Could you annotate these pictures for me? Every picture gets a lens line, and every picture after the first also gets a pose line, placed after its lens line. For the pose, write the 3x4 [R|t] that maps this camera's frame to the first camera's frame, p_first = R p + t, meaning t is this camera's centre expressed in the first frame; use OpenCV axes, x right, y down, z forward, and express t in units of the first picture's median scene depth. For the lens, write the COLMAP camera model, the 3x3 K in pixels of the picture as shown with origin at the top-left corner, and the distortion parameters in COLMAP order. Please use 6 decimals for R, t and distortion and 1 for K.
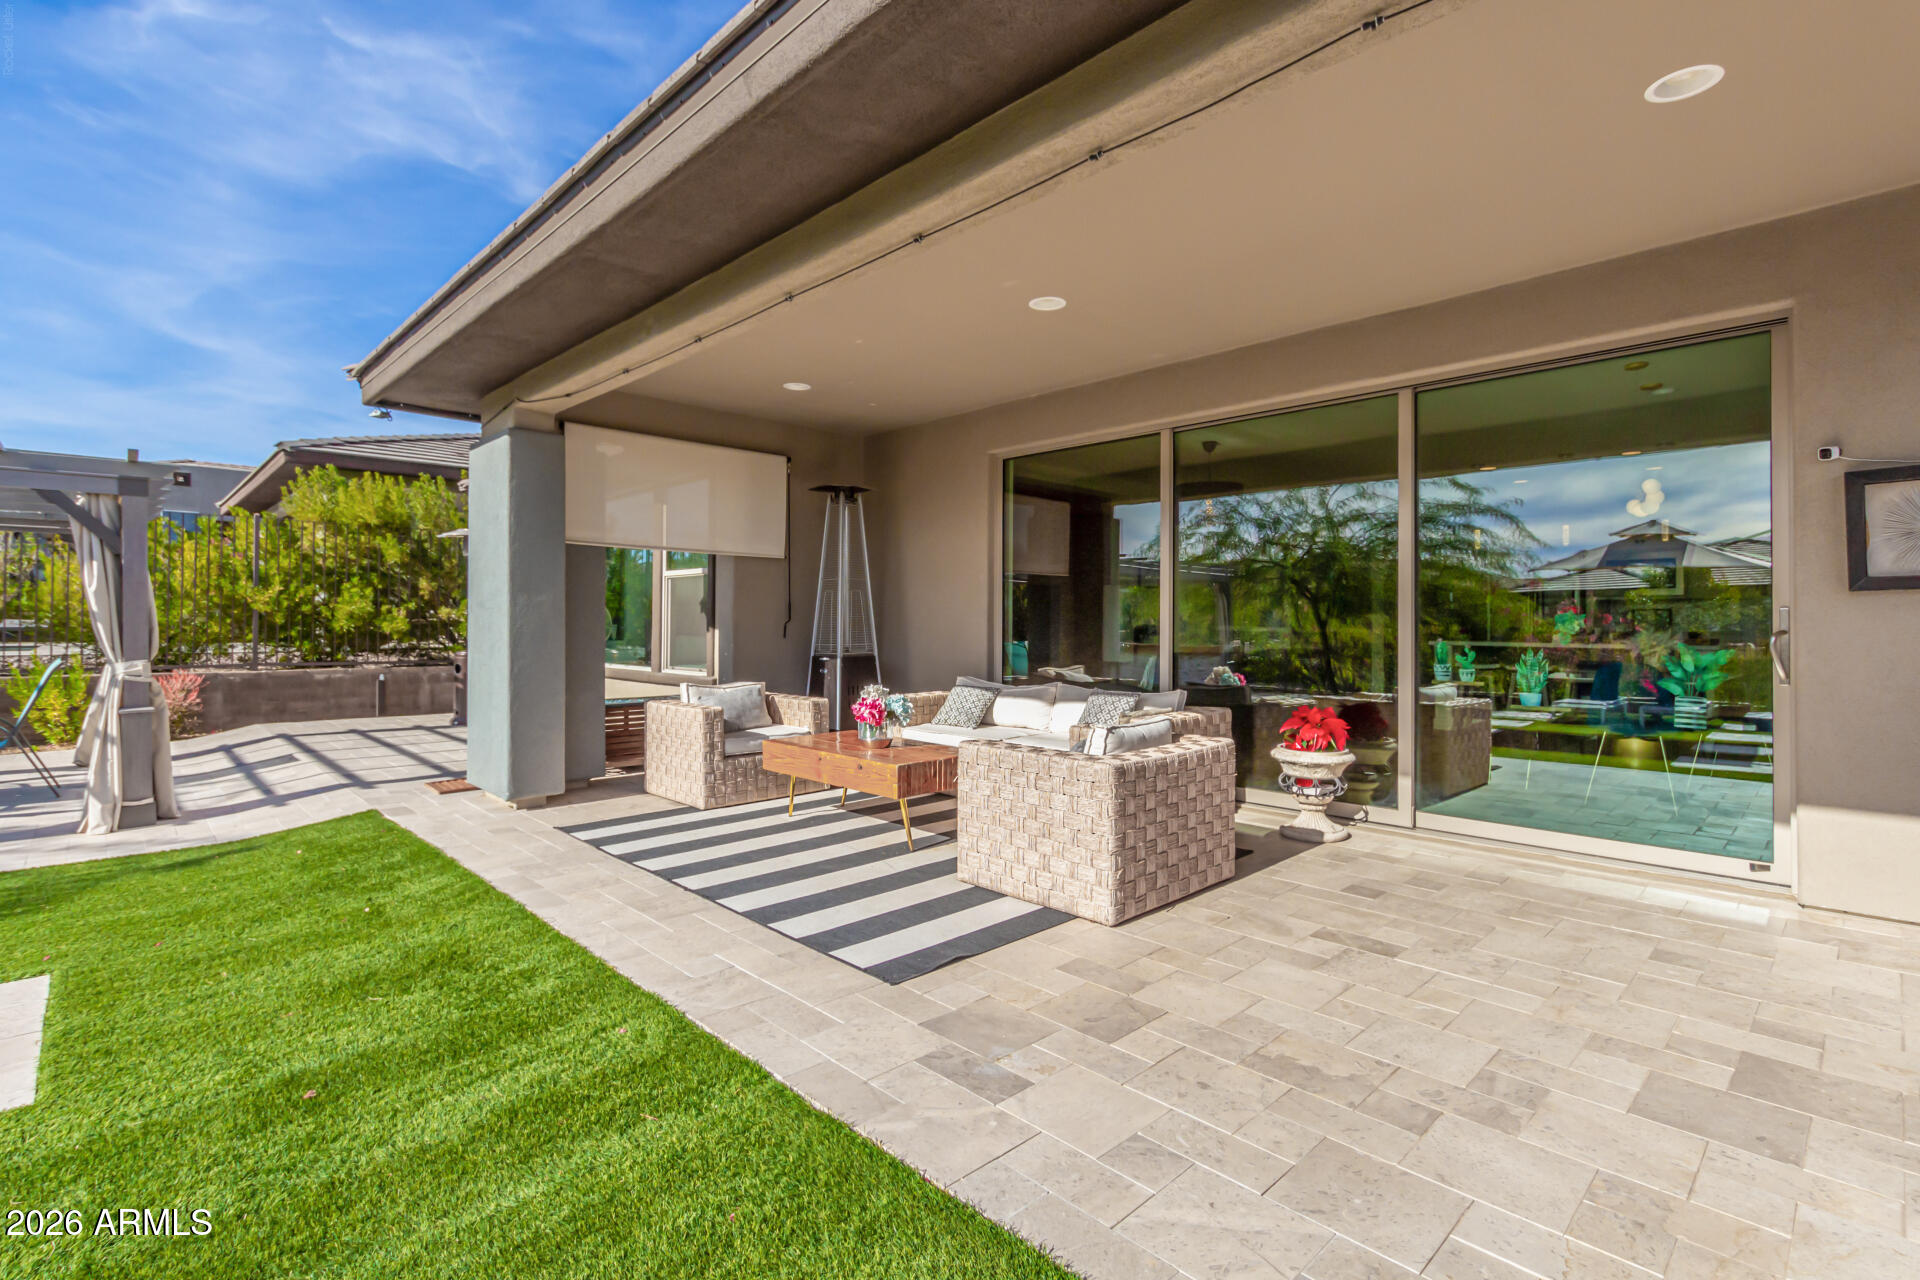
lens RADIAL K [[897.1, 0, 942.5], [0, 897.1, 612.9], [0, 0, 1]] dist [0.007440, -0.004293]
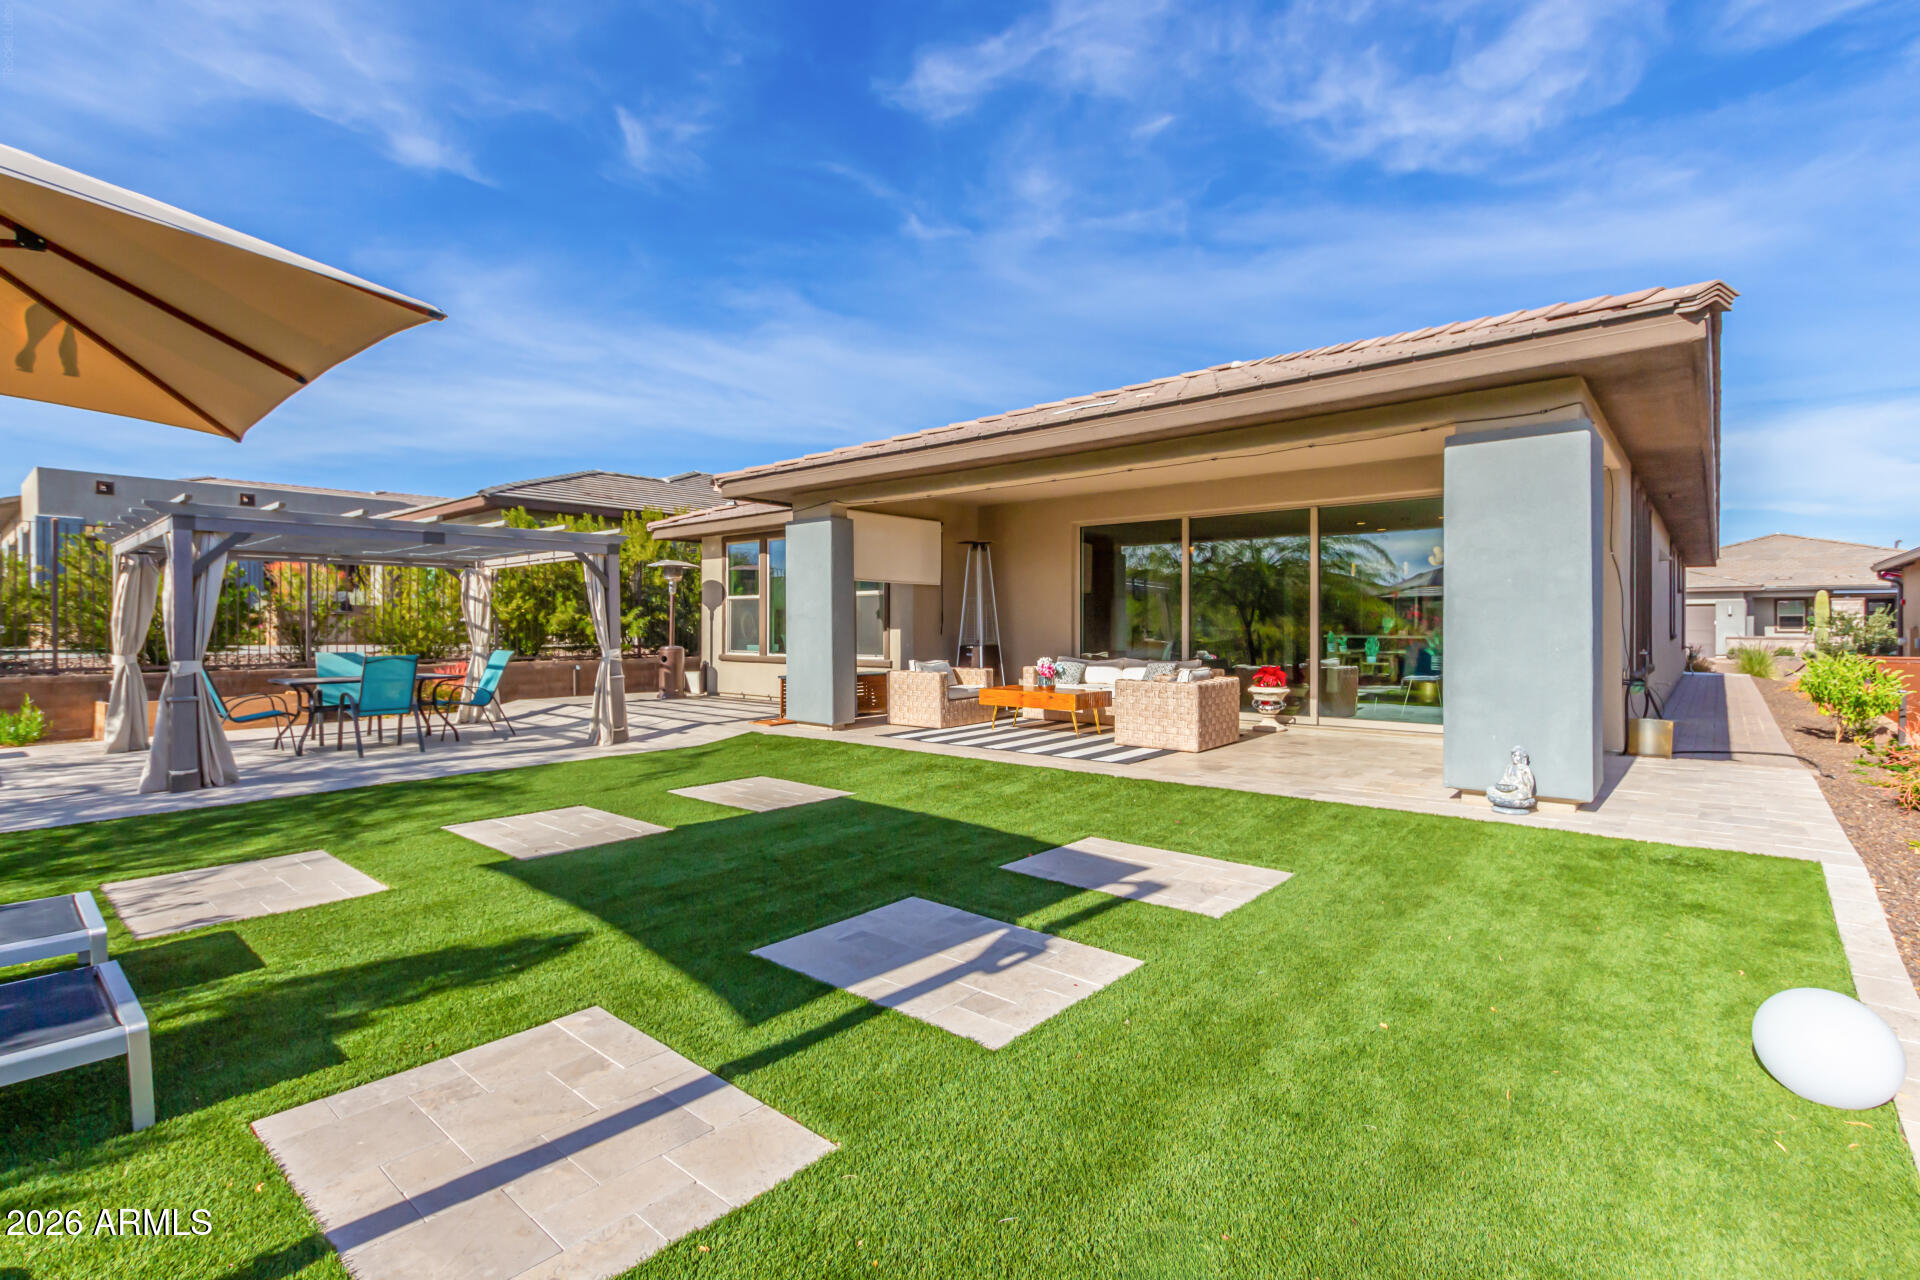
lens RADIAL K [[869.5, 0, 949.8], [0, 869.5, 617.1], [0, 0, 1]] dist [0.001894, 0.000137]
pose [[0.995648, -0.005236, 0.093047, -0.327326], [0.005009, 0.999984, 0.002678, -0.007560], [-0.093059, -0.002200, 0.995658, -0.591623]]
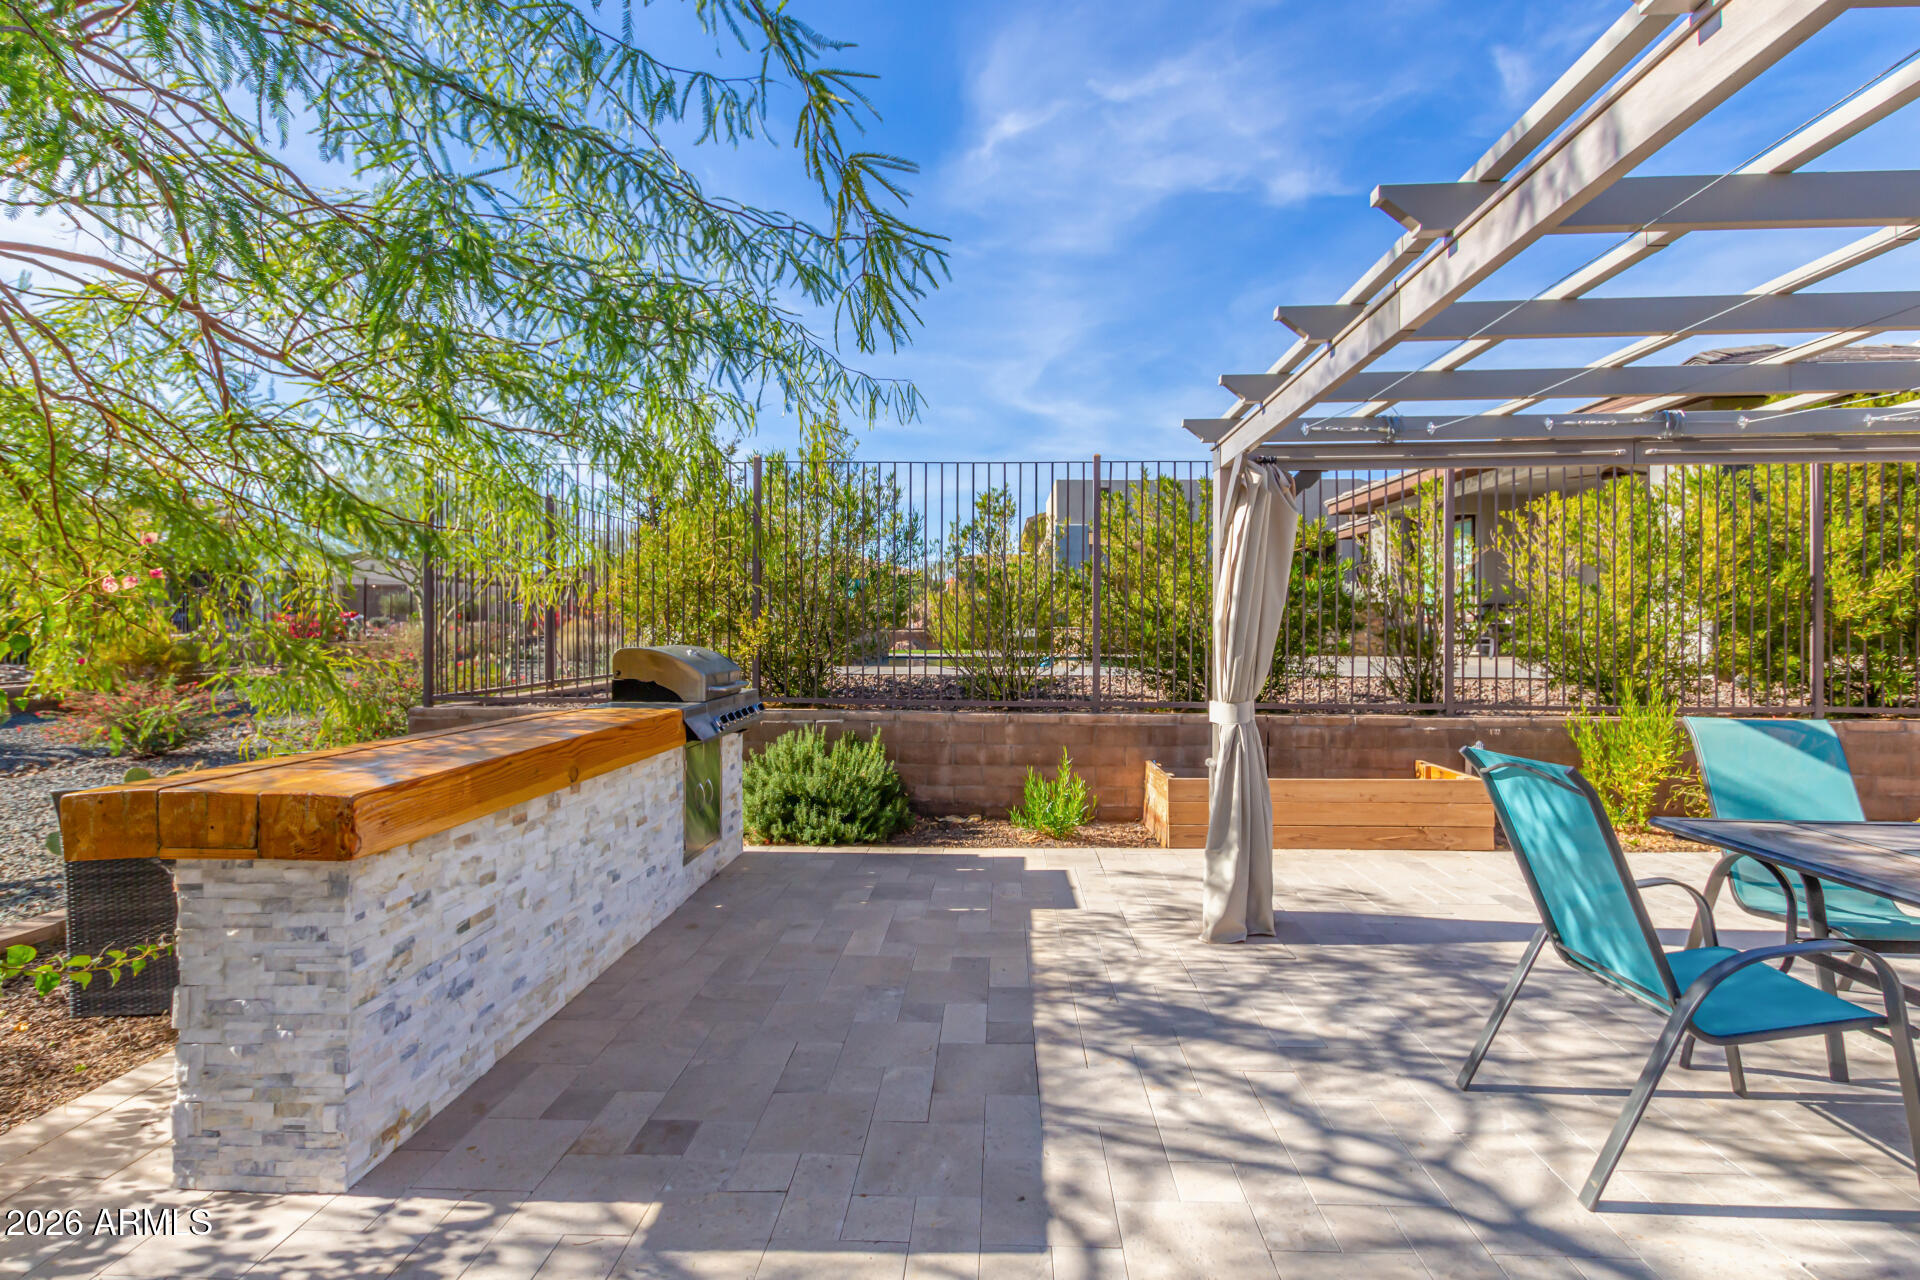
lens RADIAL K [[897.1, 0, 962.8], [0, 897.1, 624.6], [0, 0, 1]] dist [0.007440, -0.004293]
pose [[0.690652, -0.006873, -0.723155, -1.138999], [0.010041, 0.999950, 0.000086, -0.004736], [0.723118, -0.007321, 0.690686, 0.299006]]
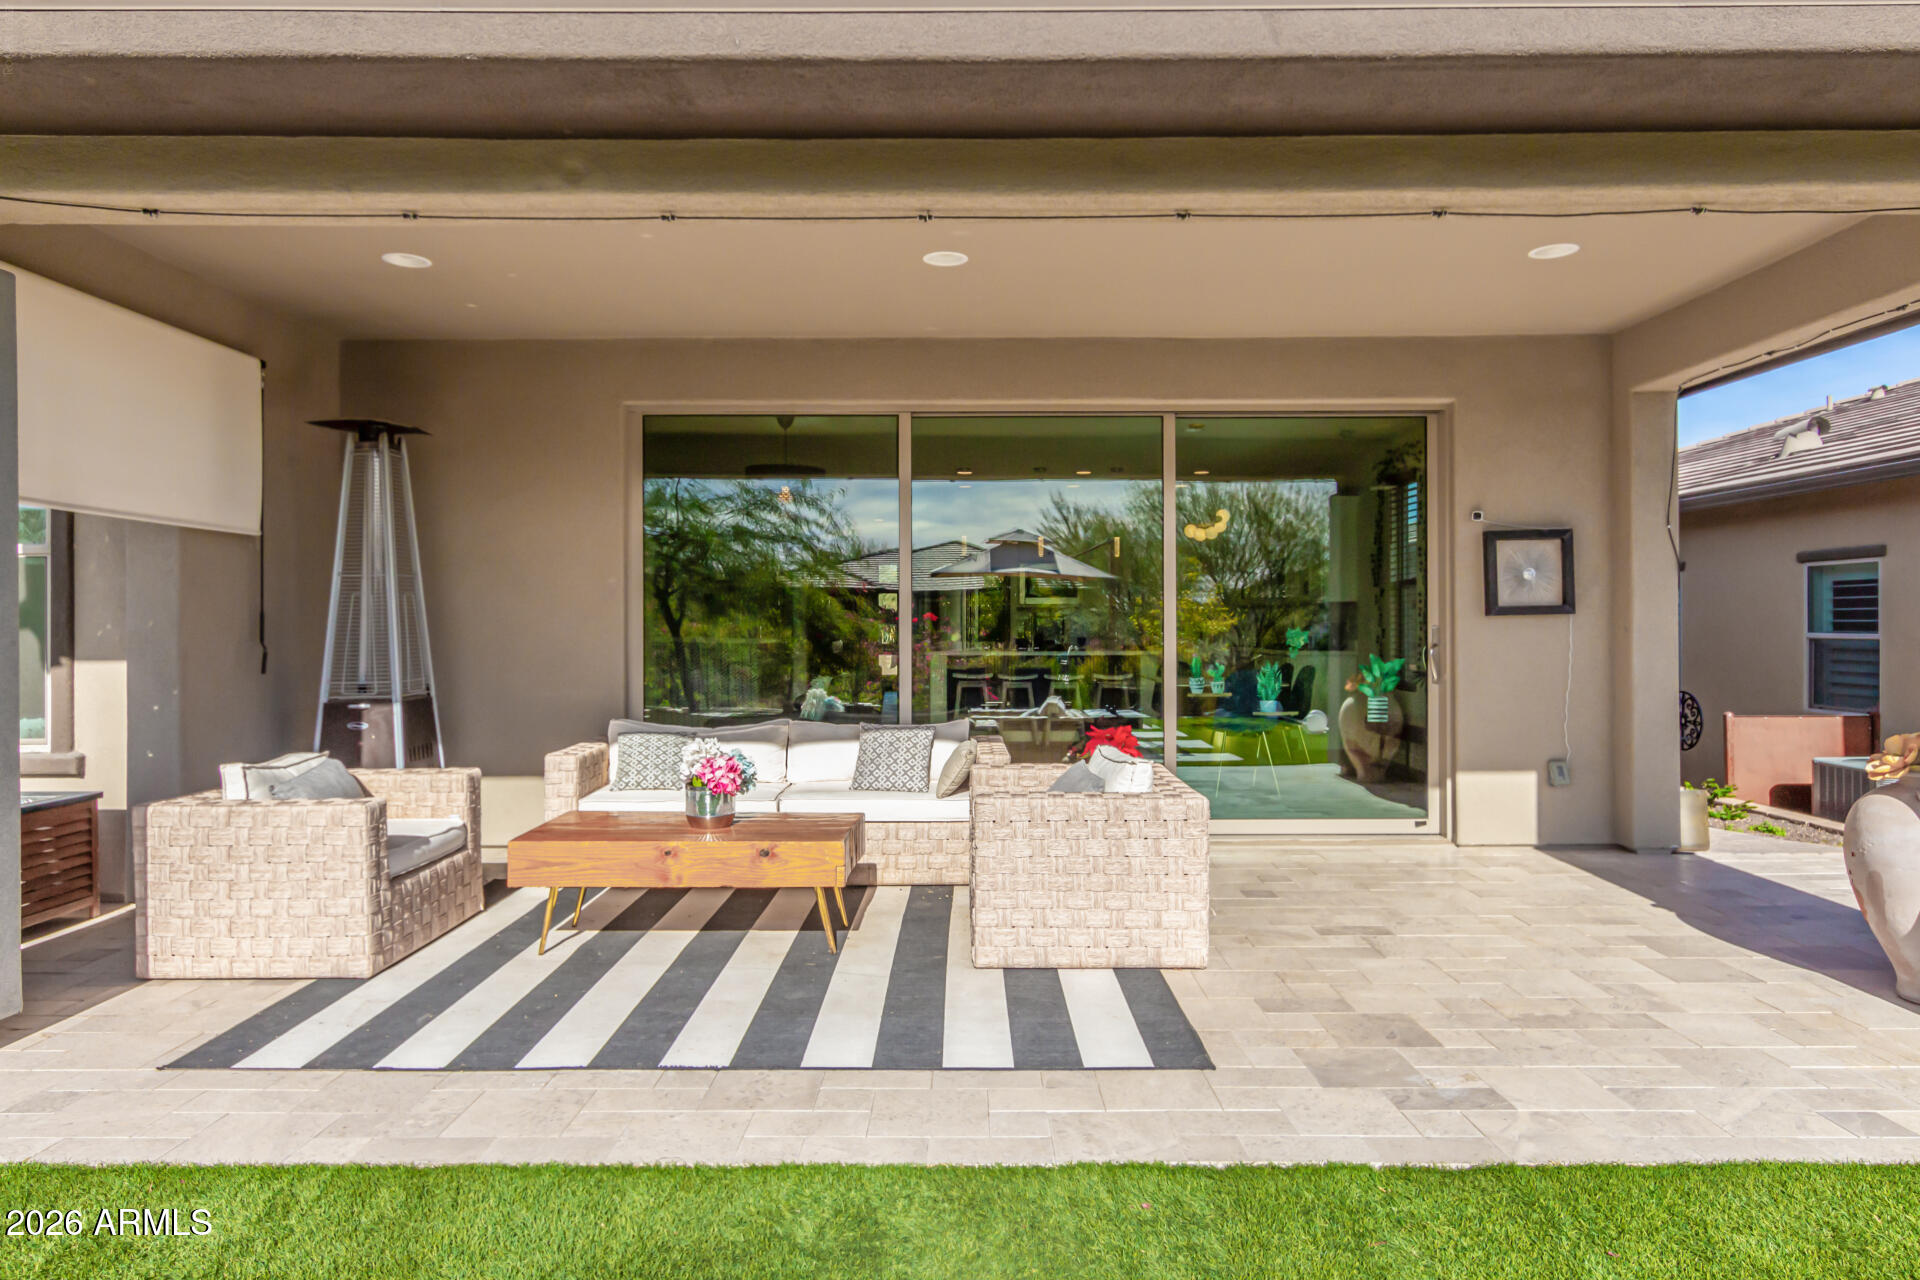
lens RADIAL K [[1176.0, 0, 964.8], [0, 1176.0, 629.5], [0, 0, 1]] dist [0.000519, 0.001333]
pose [[0.693158, -0.008328, 0.720738, -0.436750], [-0.003837, 0.999876, 0.015244, -0.014267], [-0.720775, -0.013333, 0.693040, 0.157896]]
